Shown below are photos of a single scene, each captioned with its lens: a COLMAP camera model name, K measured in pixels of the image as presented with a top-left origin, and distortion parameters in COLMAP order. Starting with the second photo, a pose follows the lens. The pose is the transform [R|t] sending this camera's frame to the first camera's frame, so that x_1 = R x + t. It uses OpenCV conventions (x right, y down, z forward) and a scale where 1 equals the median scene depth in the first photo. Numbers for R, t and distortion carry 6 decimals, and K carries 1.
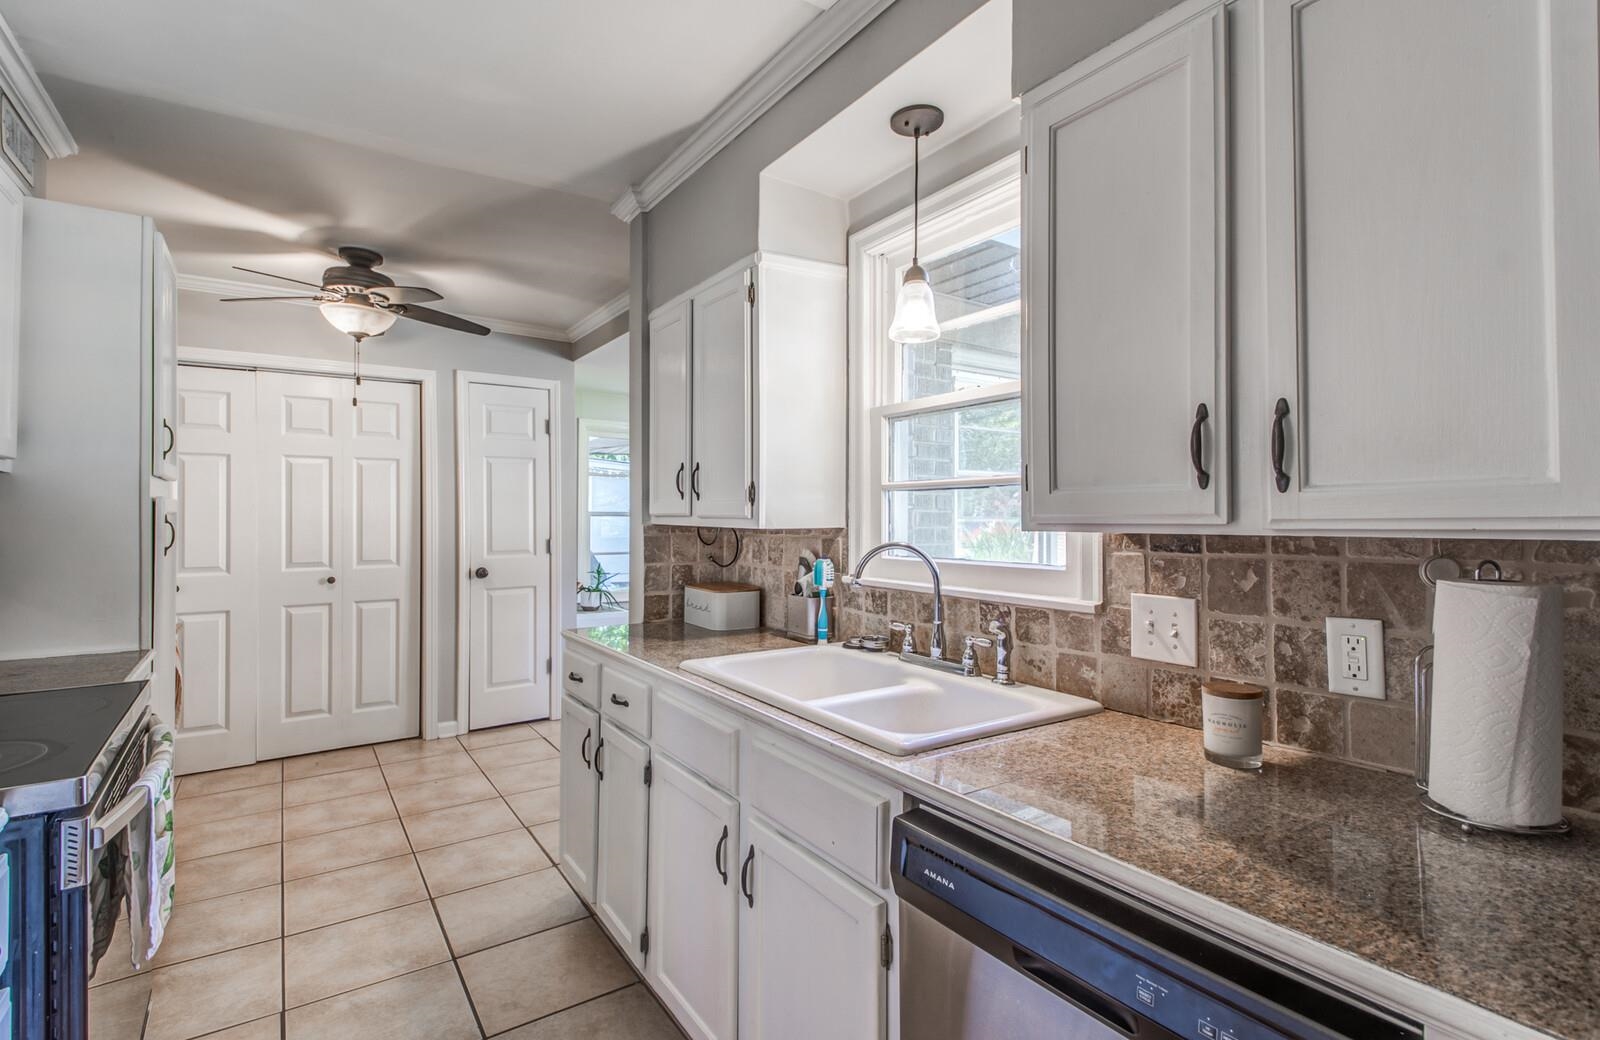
lens RADIAL K [[766.1, 0, 797.8], [0, 766.1, 509.1], [0, 0, 1]] dist [0.034916, -0.019341]
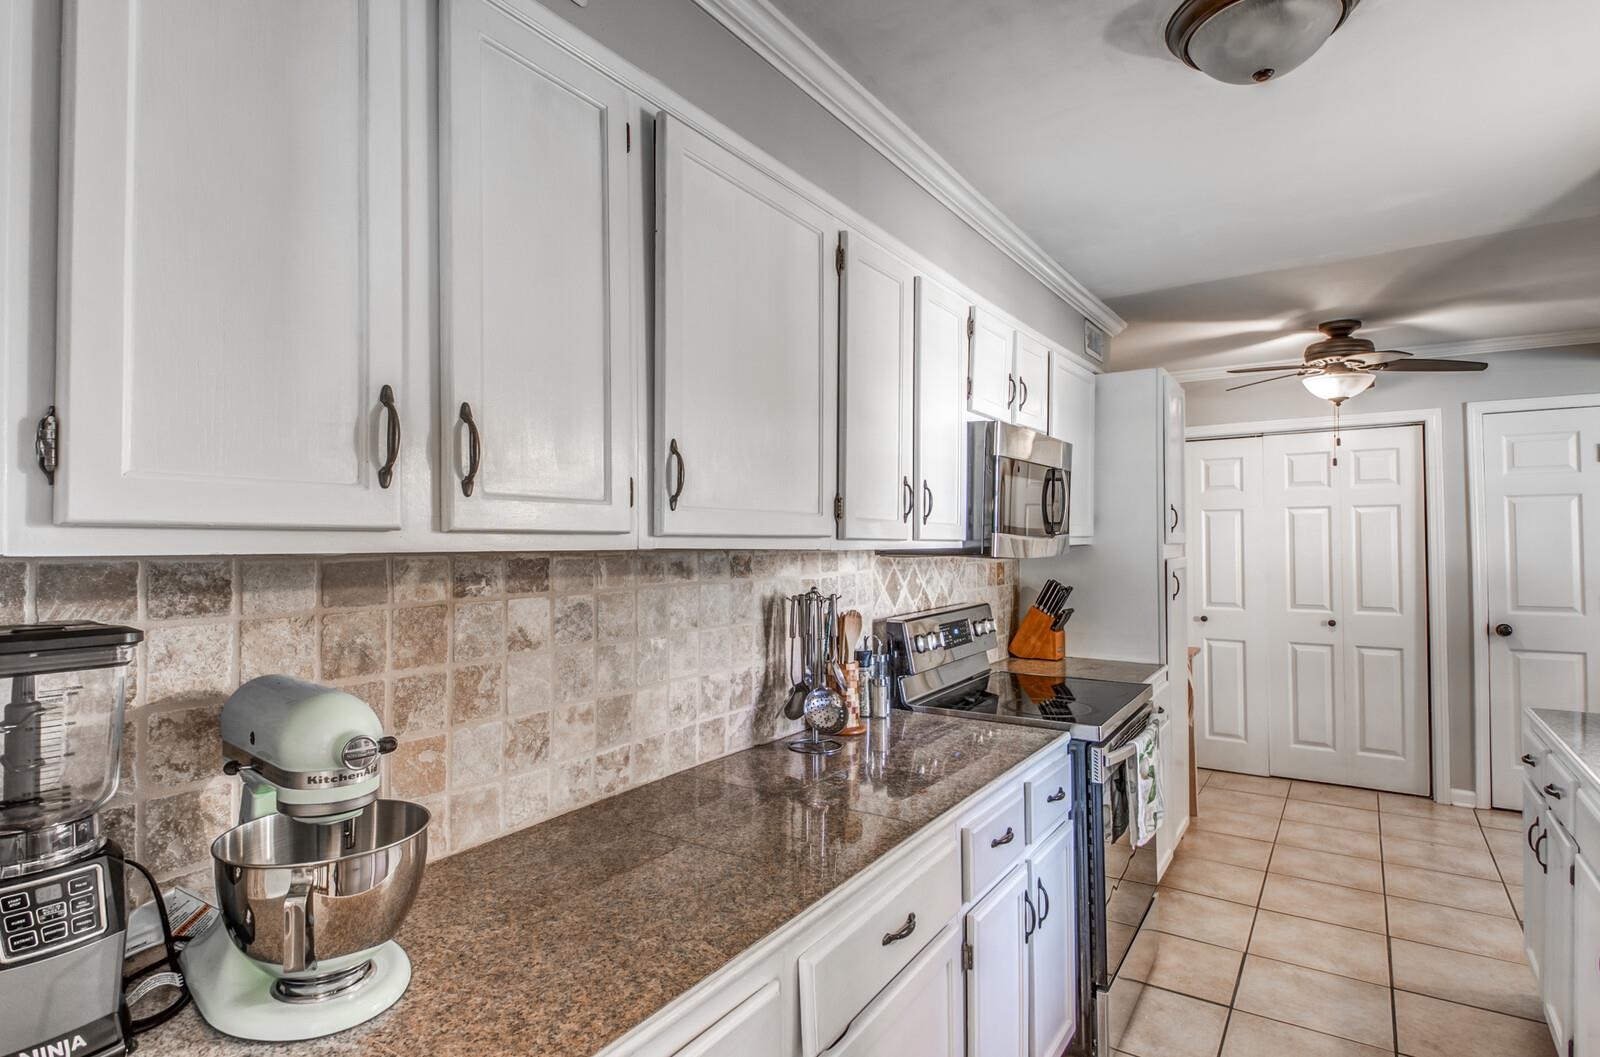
lens RADIAL K [[831.2, 0, 797.1], [0, 831.2, 517.7], [0, 0, 1]] dist [-0.000160, -0.001009]
pose [[0.388238, -0.020867, -0.921323, 0.199949], [0.004432, 0.999774, -0.020777, -0.038565], [0.921548, 0.003983, 0.388243, -0.141979]]
